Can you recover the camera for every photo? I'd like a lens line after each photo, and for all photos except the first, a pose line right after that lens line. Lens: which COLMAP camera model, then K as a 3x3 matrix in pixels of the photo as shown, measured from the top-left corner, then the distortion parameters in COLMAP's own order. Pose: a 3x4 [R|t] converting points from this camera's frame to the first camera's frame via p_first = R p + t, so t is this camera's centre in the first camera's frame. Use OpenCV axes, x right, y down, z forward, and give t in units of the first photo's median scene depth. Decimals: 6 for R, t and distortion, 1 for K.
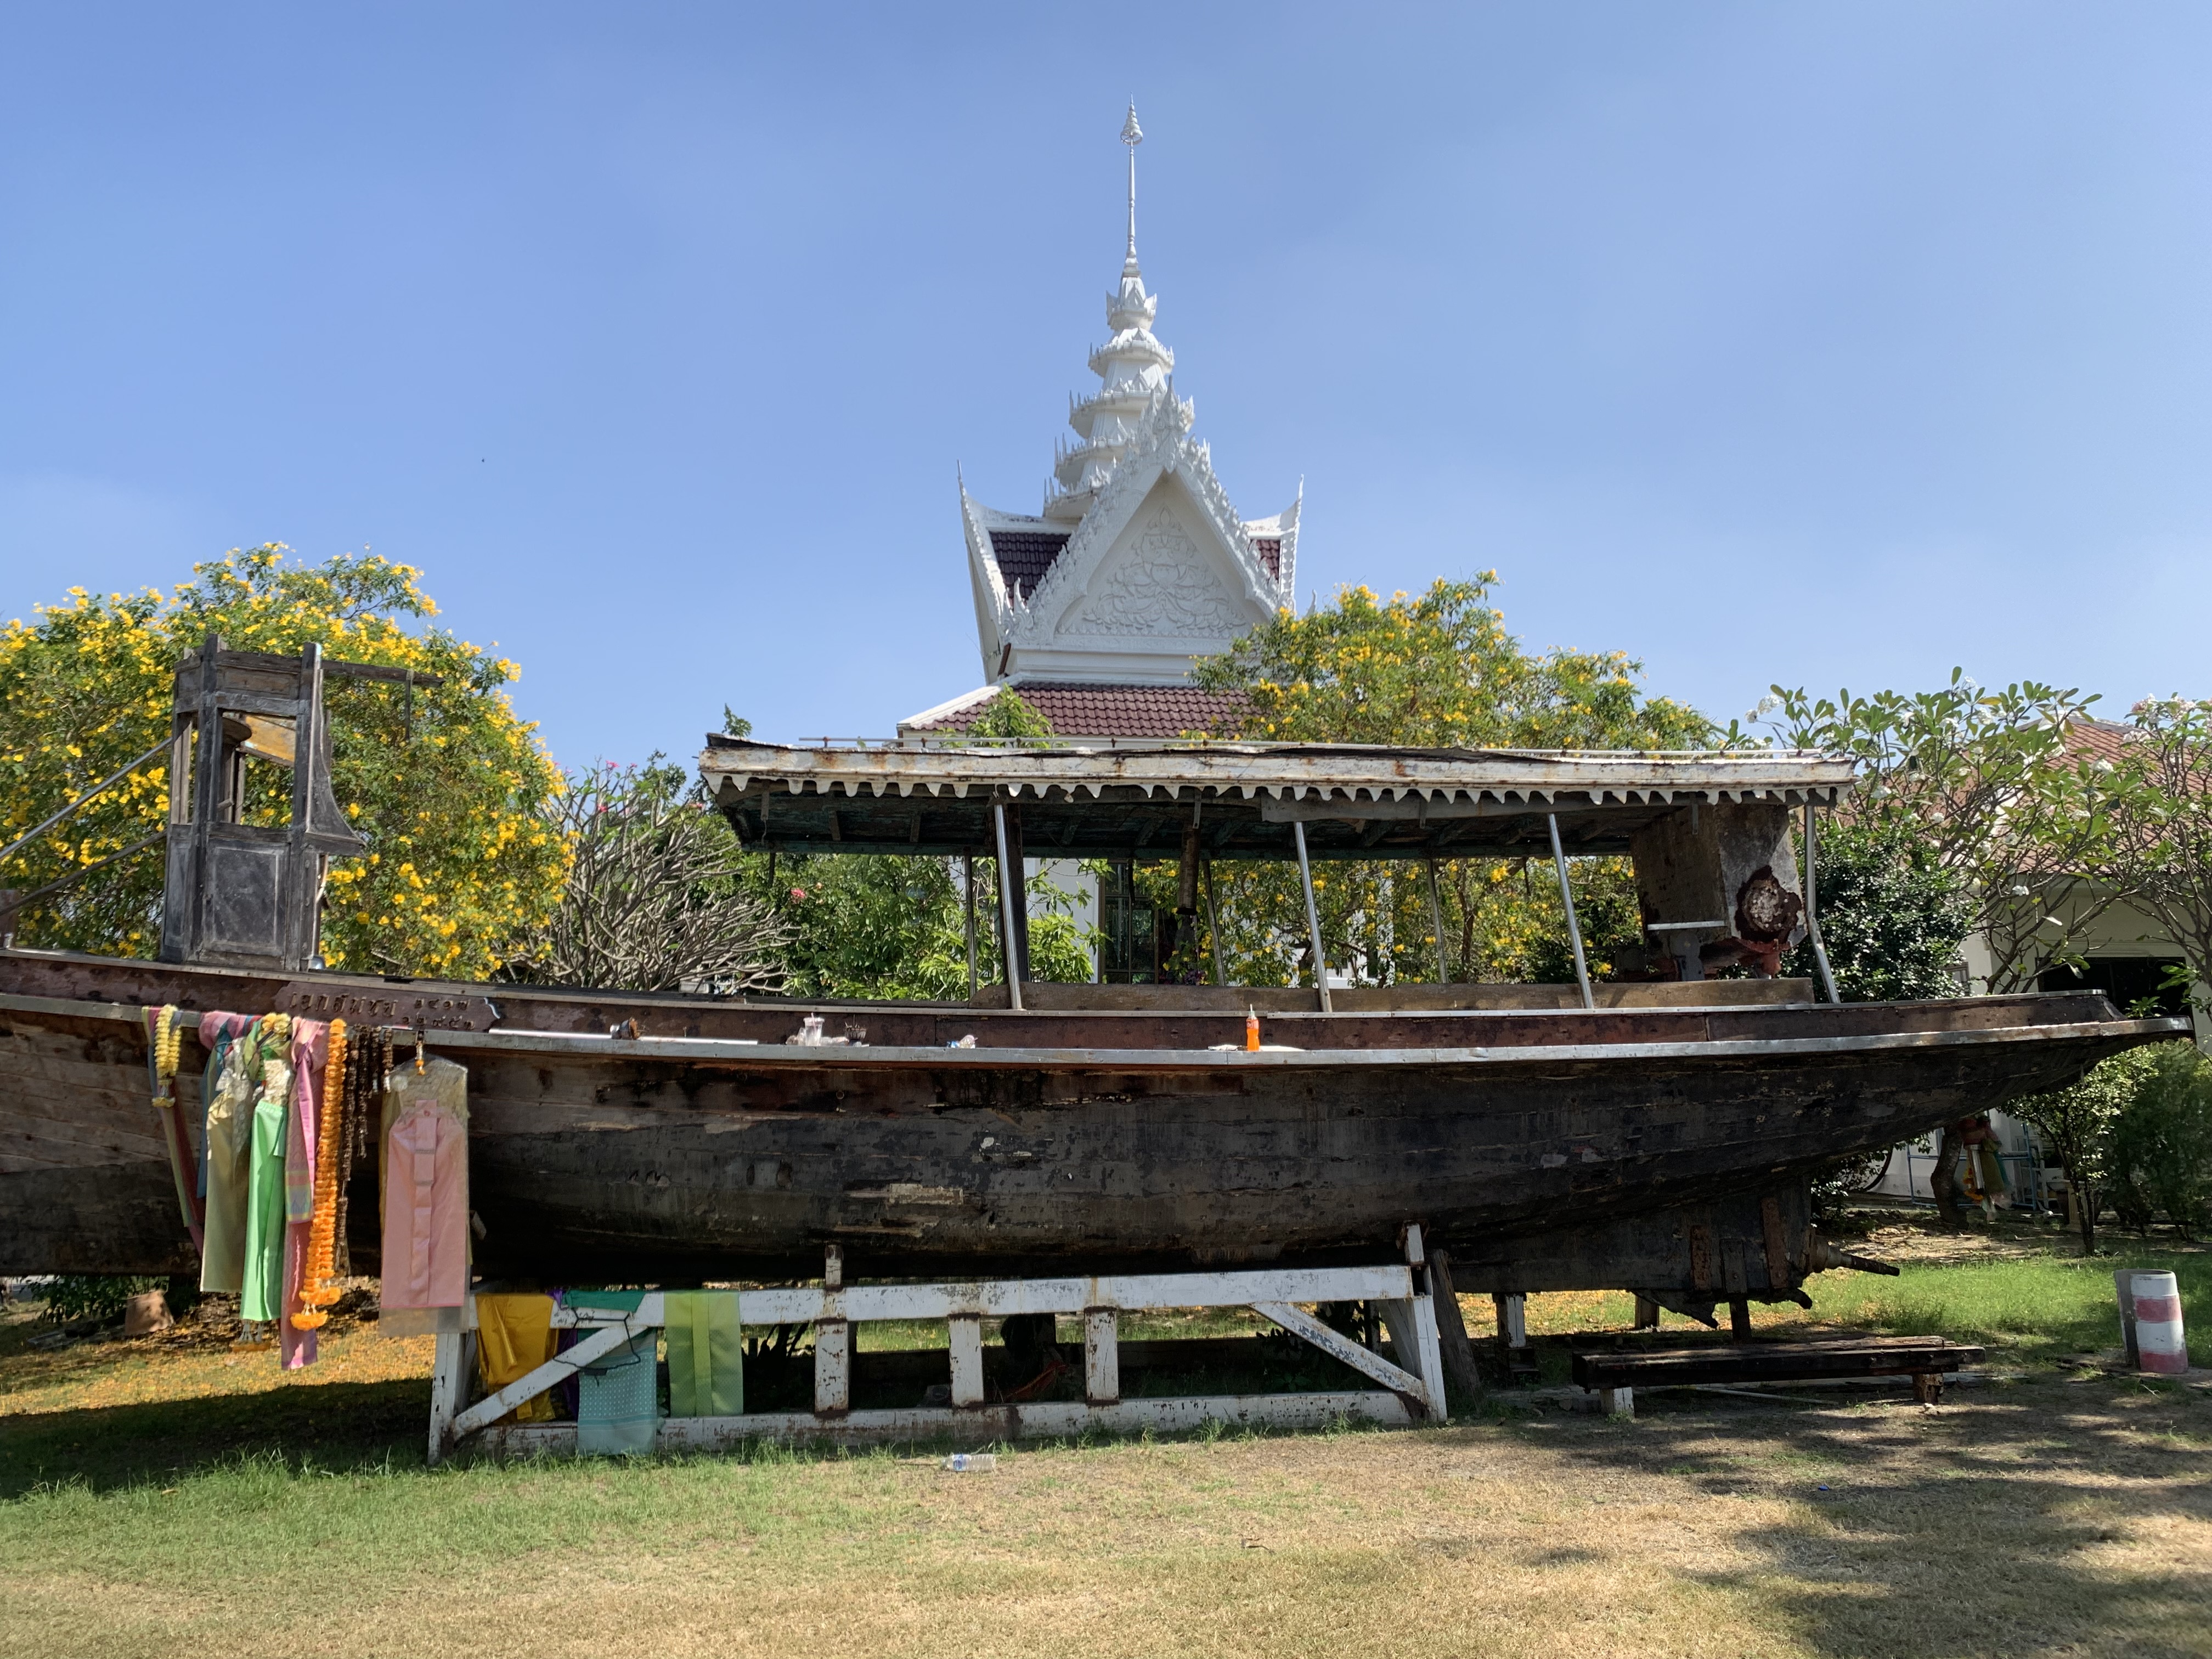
lens RADIAL K [[1632.2, 0, 1083.5], [0, 1632.2, 811.4], [0, 0, 1]] dist [0.029756, -0.044172]
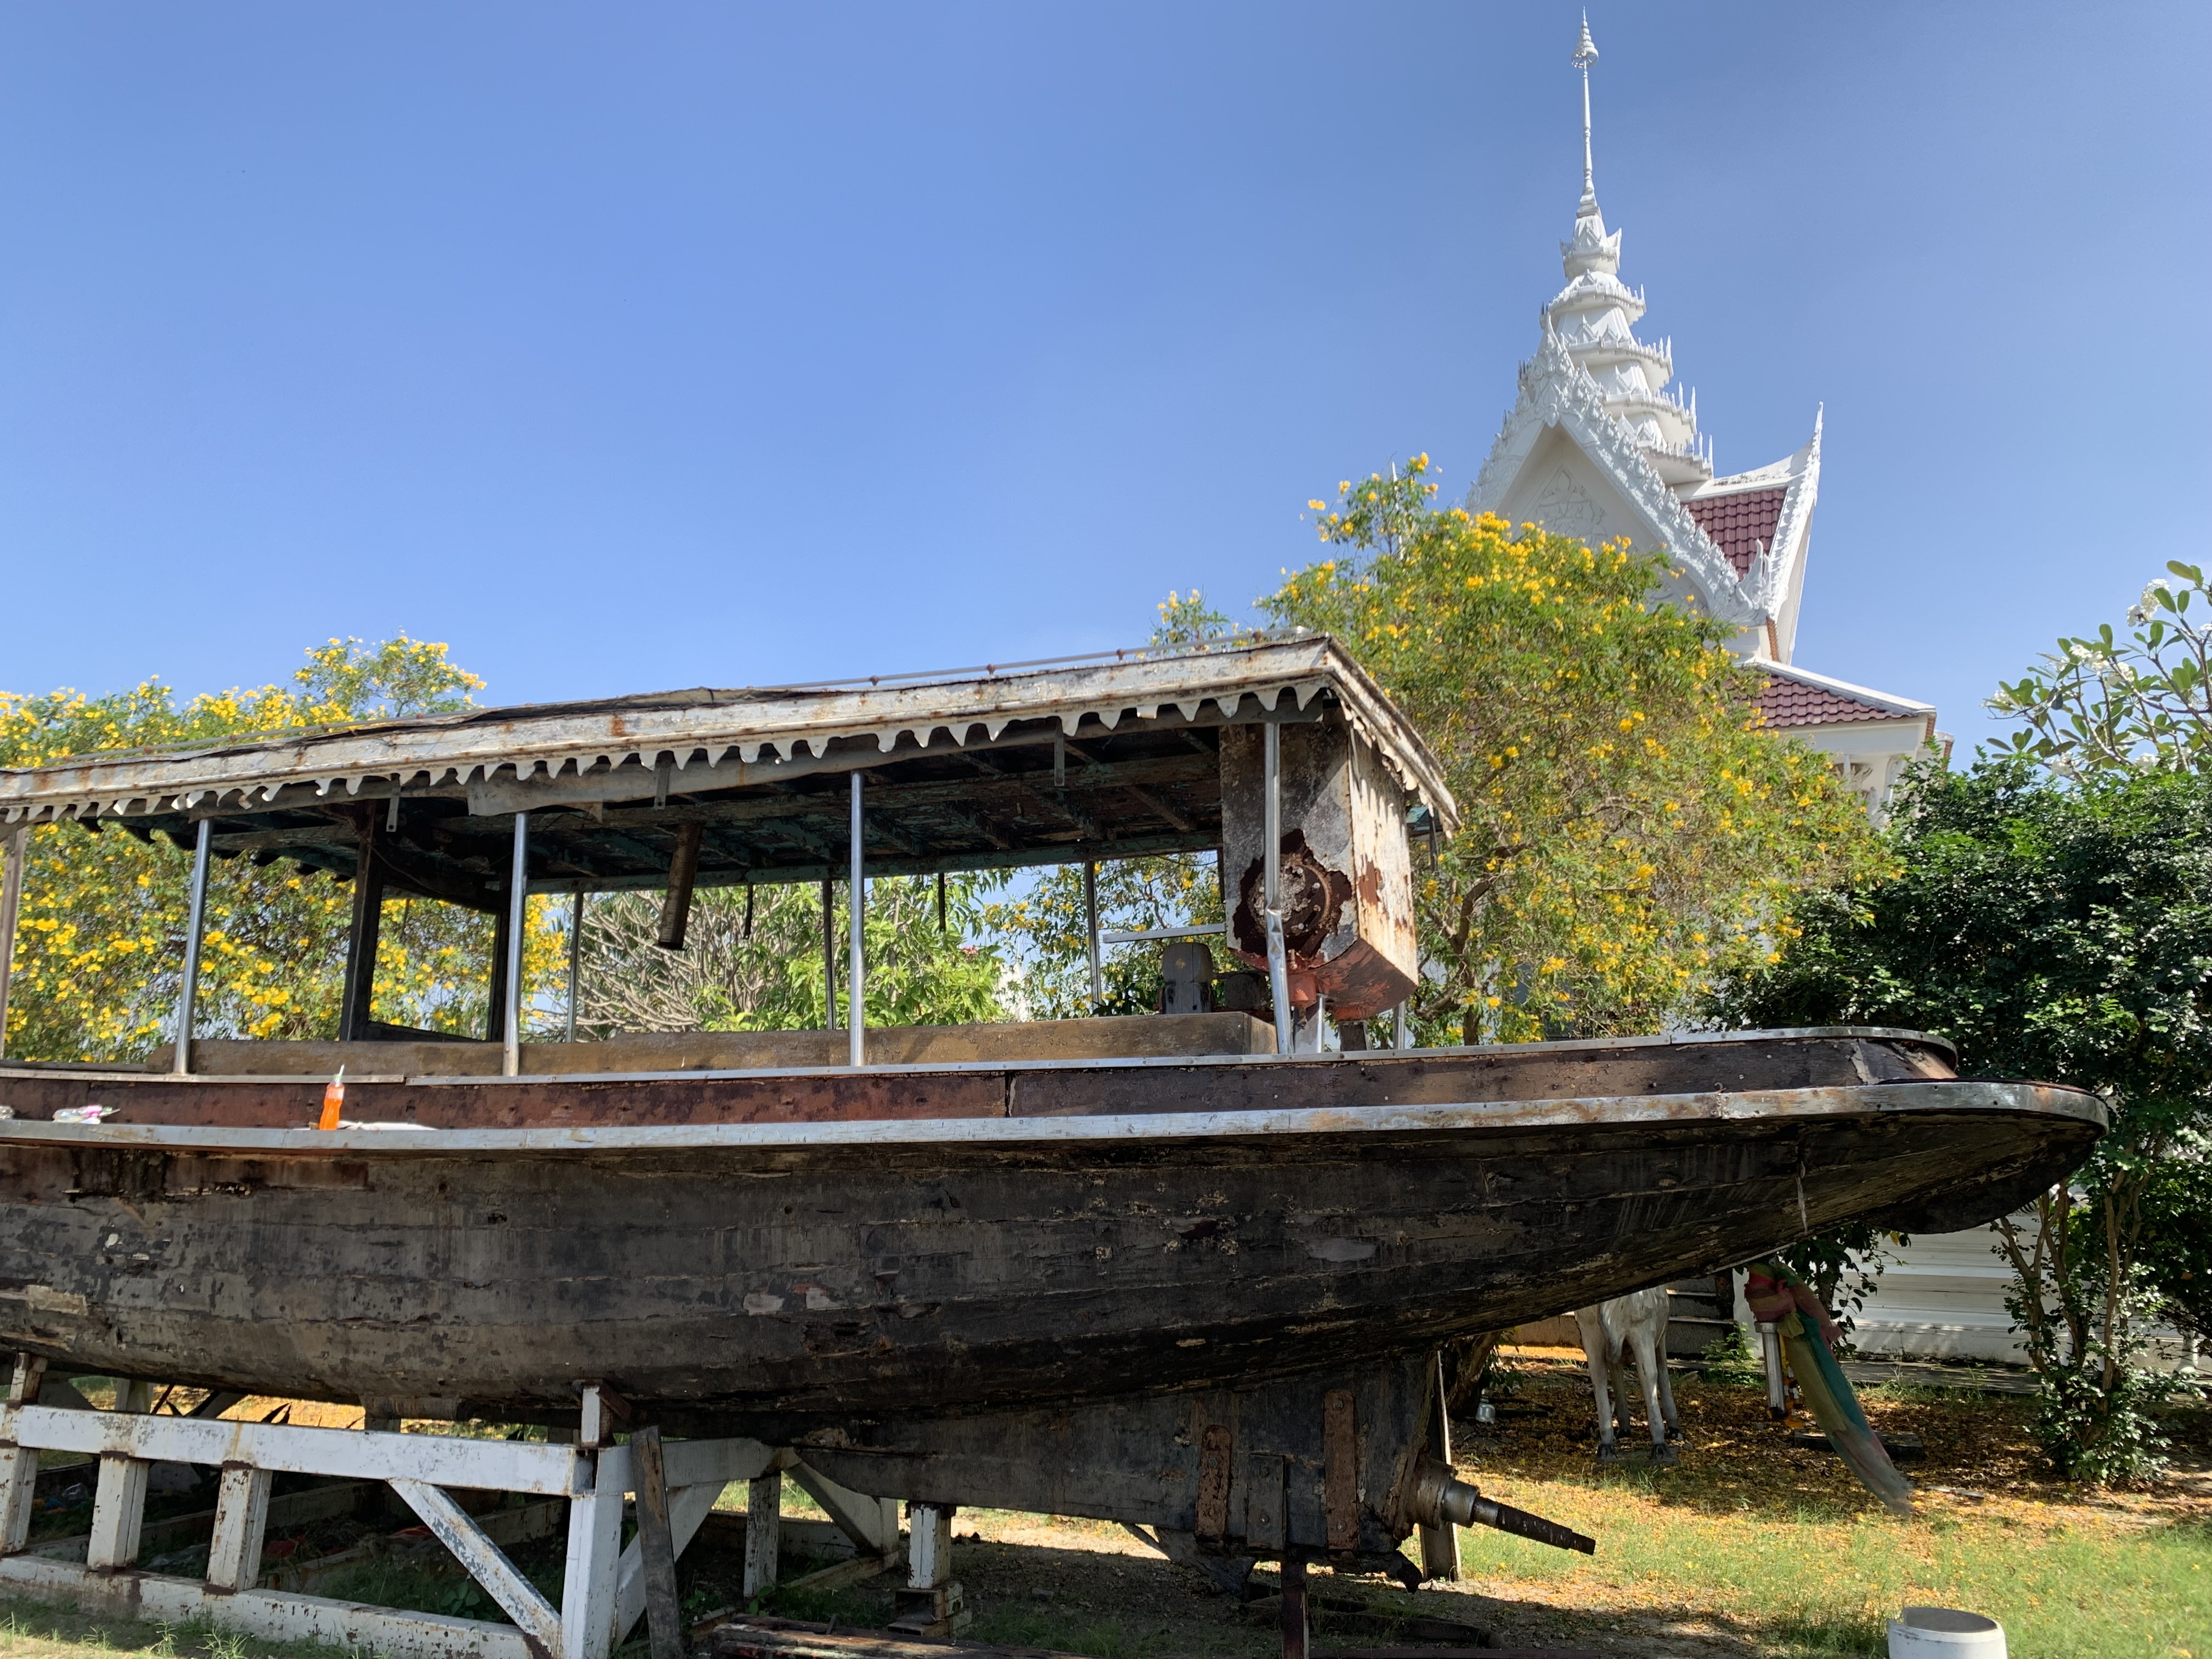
lens RADIAL K [[1632.2, 0, 1099.4], [0, 1632.2, 825.3], [0, 0, 1]] dist [0.029756, -0.044172]
pose [[0.884336, -0.072243, -0.461227, 0.730417], [0.059183, 0.997332, -0.042739, 0.061273], [0.463084, 0.010499, 0.886252, 0.495736]]
